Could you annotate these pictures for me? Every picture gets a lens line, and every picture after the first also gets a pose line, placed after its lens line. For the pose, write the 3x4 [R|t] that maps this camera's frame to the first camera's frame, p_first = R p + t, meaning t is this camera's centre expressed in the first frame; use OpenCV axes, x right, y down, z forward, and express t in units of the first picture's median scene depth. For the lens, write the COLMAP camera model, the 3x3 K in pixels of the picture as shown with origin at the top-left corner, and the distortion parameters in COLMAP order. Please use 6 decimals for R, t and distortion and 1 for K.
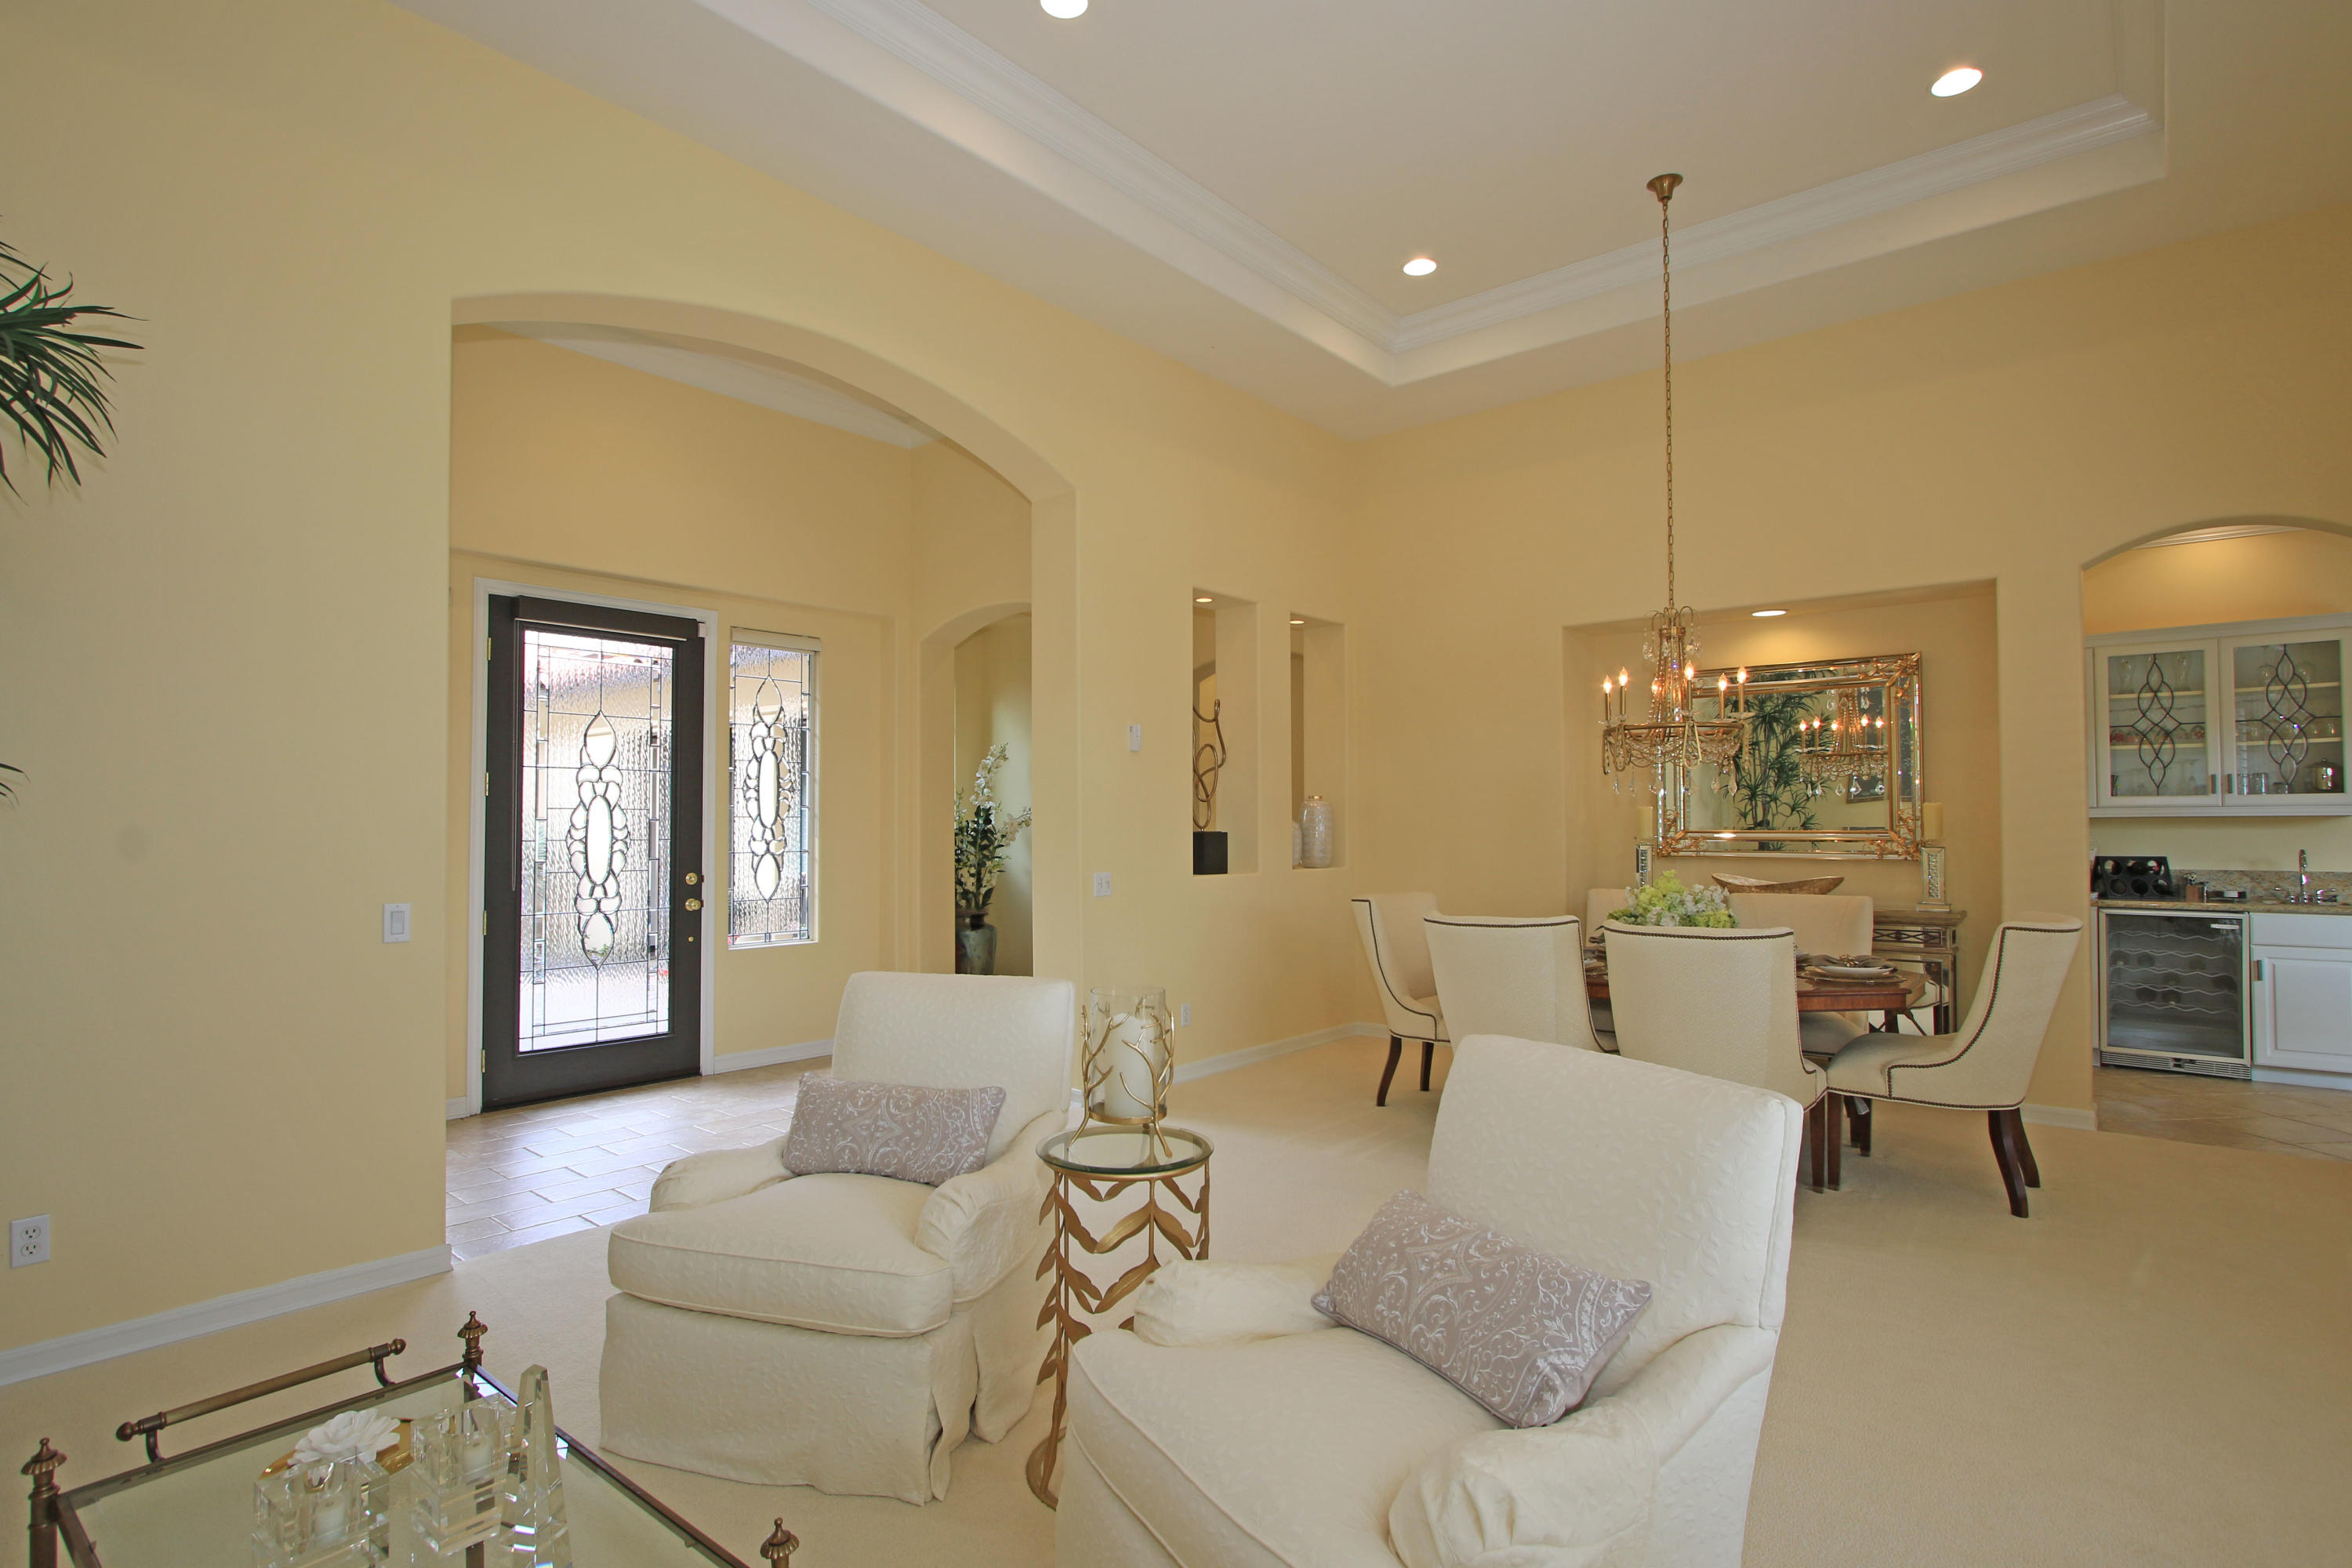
lens RADIAL K [[1142.3, 0, 1177.0], [0, 1142.3, 789.8], [0, 0, 1]] dist [-0.027760, 0.005426]
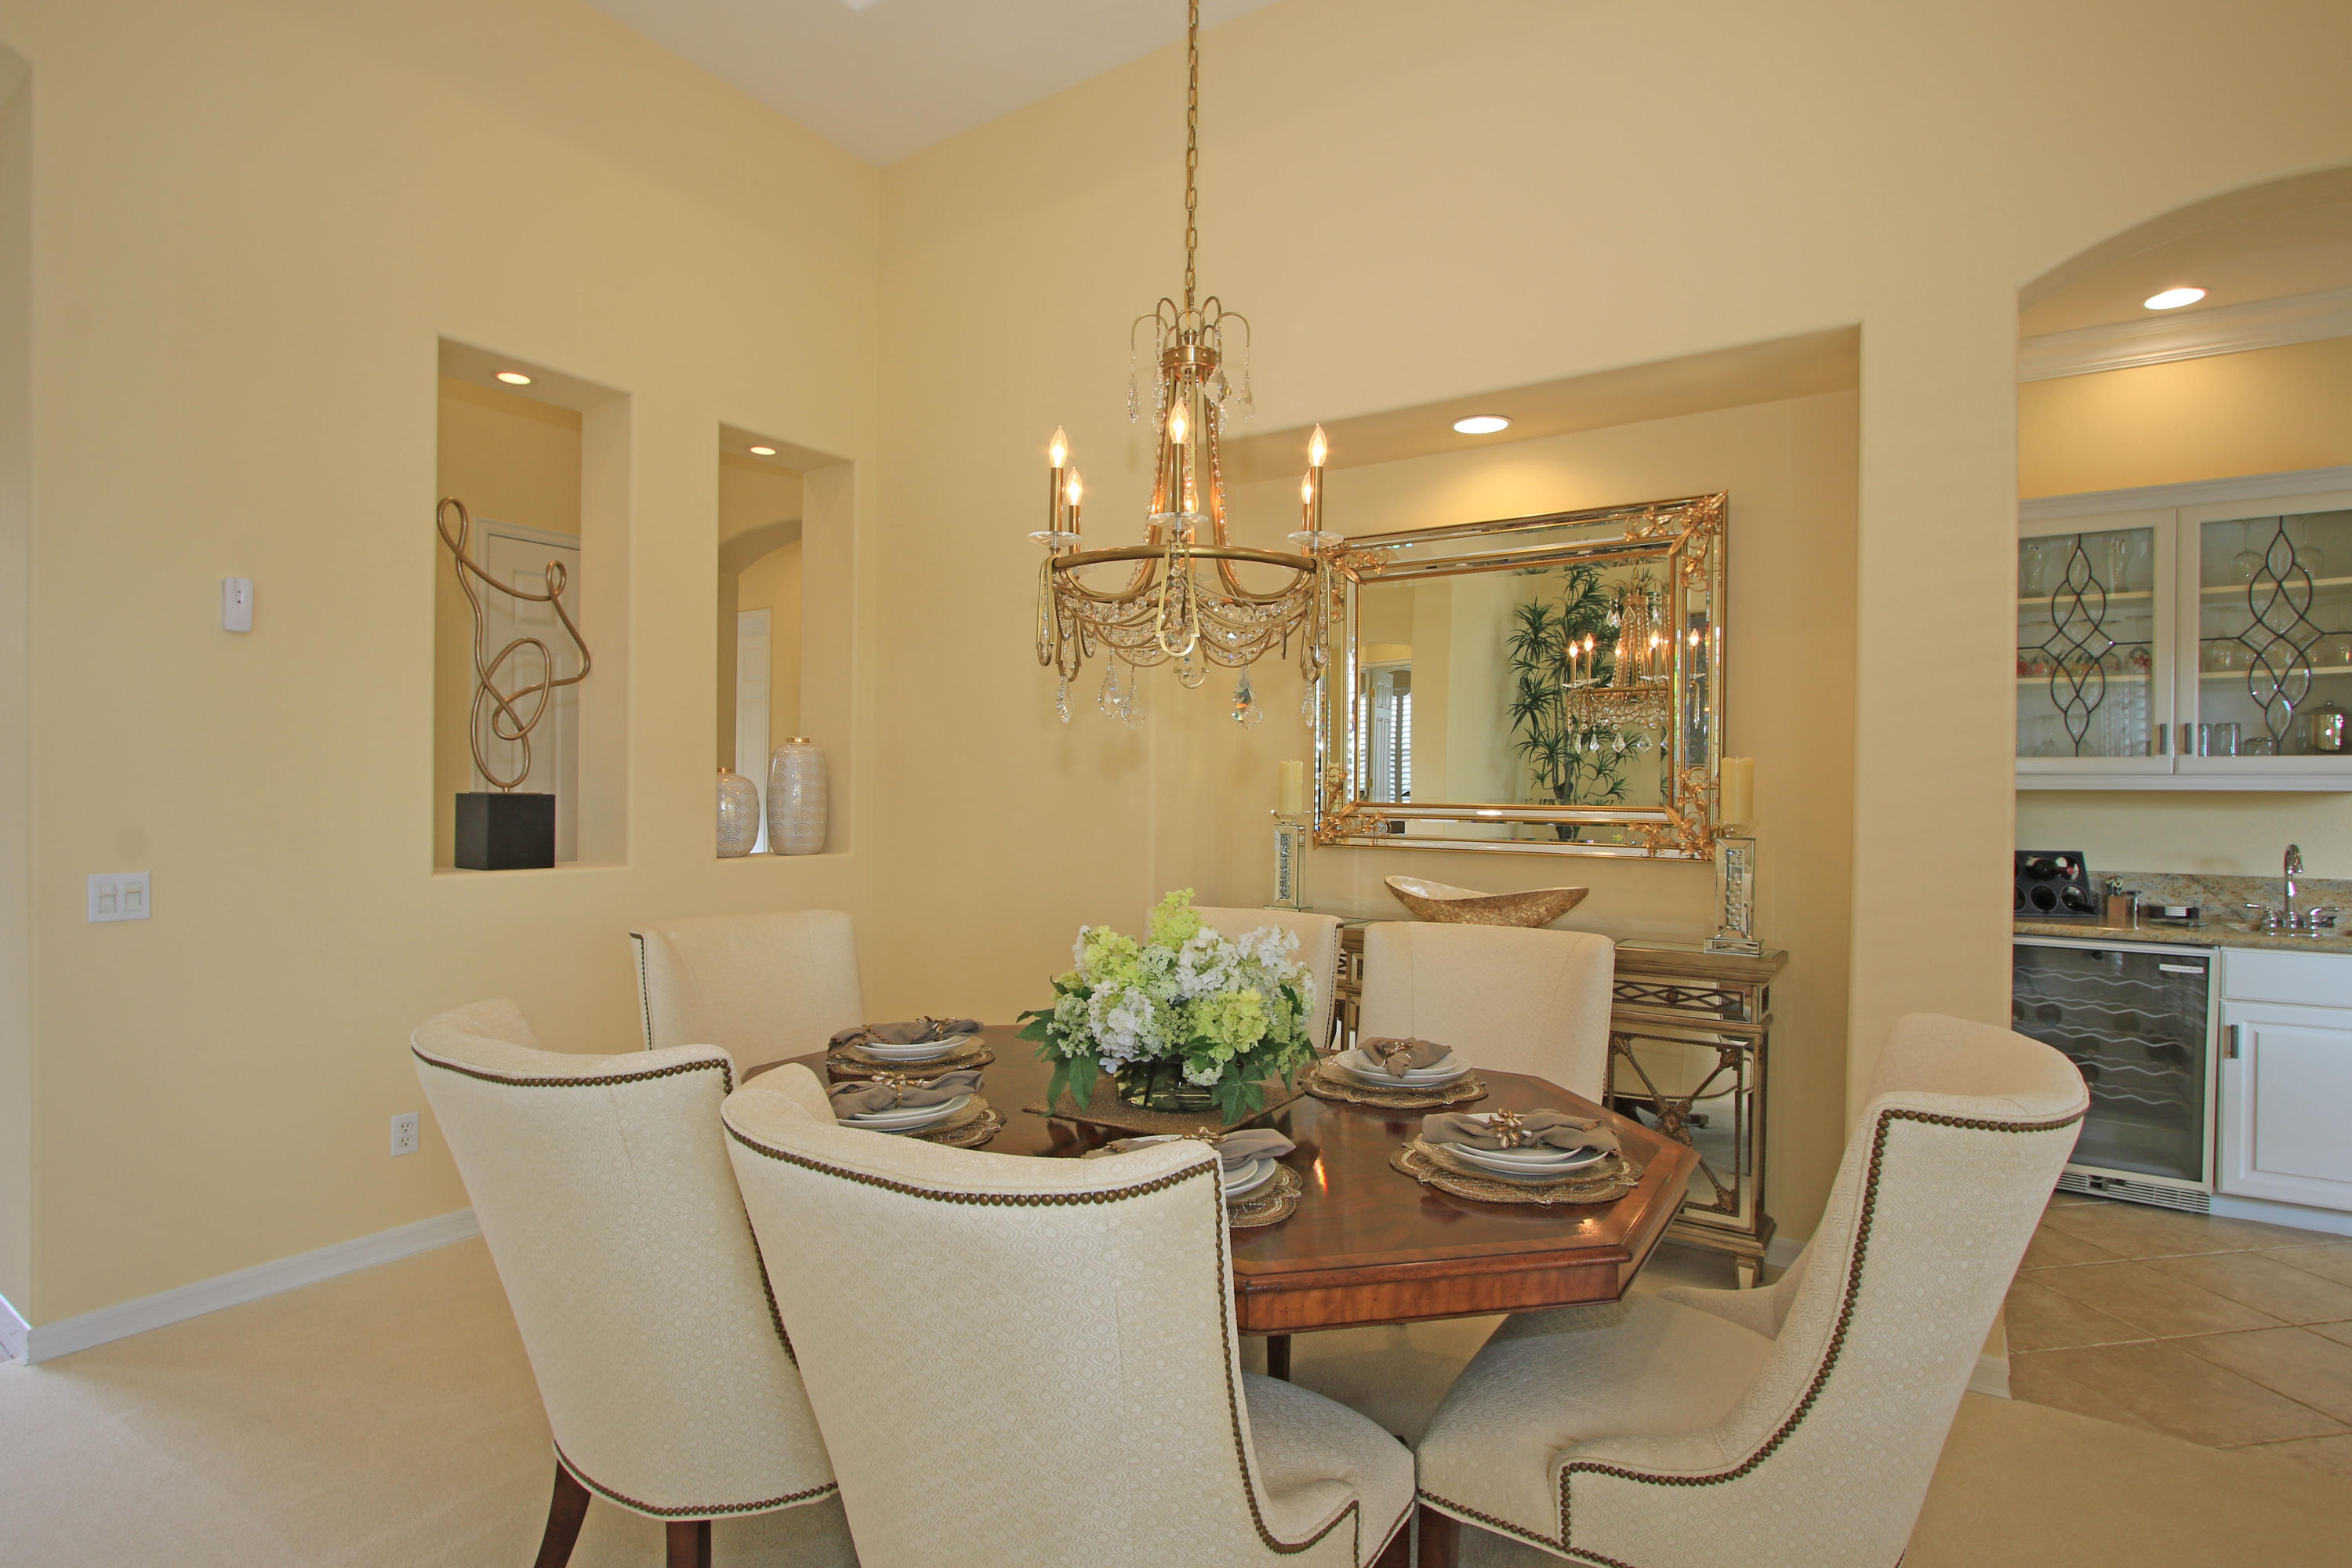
lens RADIAL K [[1142.3, 0, 1177.3], [0, 1142.3, 788.9], [0, 0, 1]] dist [-0.027760, 0.005426]
pose [[0.993834, 0.012706, 0.110146, 0.316581], [-0.016343, 0.999349, 0.032177, 0.012195], [-0.109665, -0.033779, 0.993394, 0.449935]]
